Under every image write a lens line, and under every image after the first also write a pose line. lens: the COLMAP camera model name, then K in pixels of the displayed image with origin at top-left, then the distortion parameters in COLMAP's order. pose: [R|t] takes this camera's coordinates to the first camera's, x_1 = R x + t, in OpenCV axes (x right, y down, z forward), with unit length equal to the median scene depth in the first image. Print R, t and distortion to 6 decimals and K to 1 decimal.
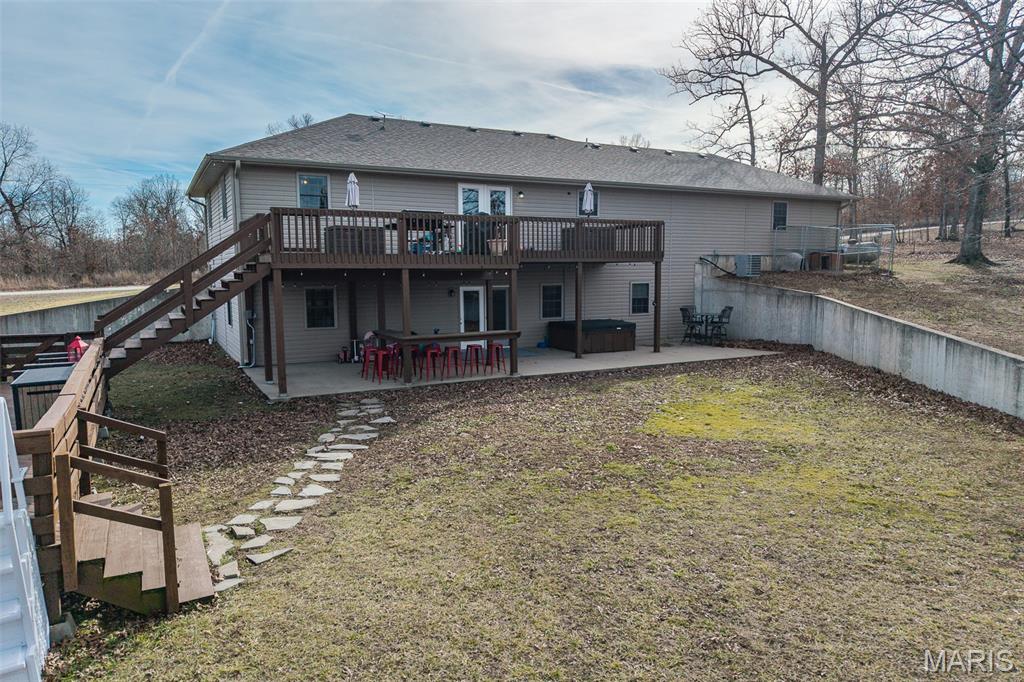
lens RADIAL K [[685.9, 0, 513.5], [0, 685.9, 343.7], [0, 0, 1]] dist [0.030408, -0.027736]
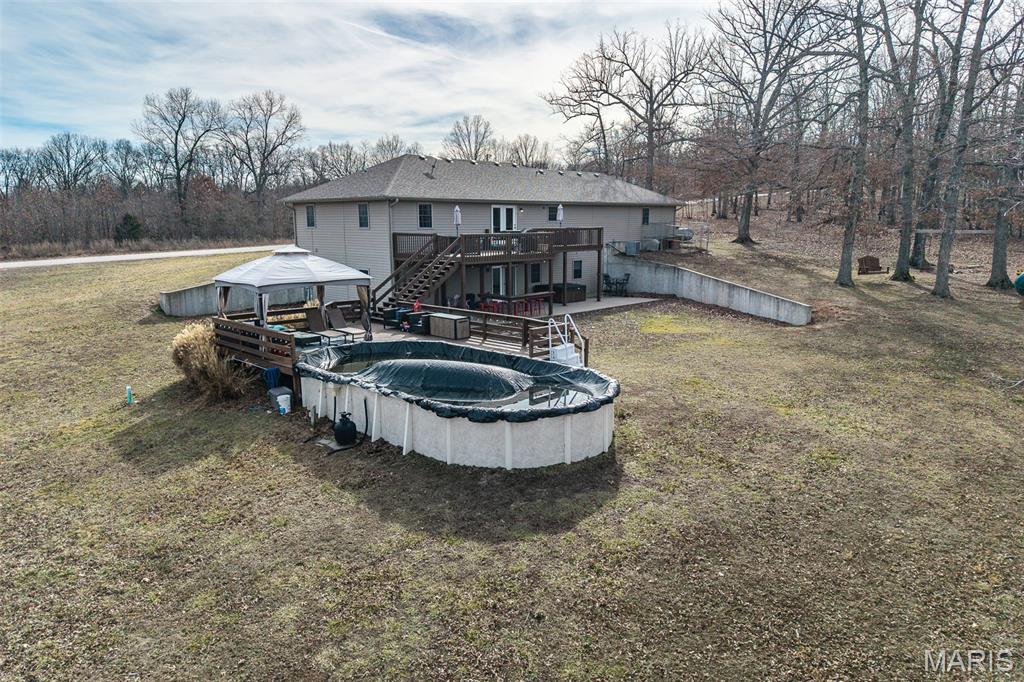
lens RADIAL K [[689.4, 0, 514.5], [0, 689.4, 344.3], [0, 0, 1]] dist [0.041786, -0.050572]
pose [[0.955708, -0.049923, 0.290051, -0.464404], [0.031349, 0.997170, 0.068335, -0.004878], [-0.292641, -0.056216, 0.954568, -0.569030]]
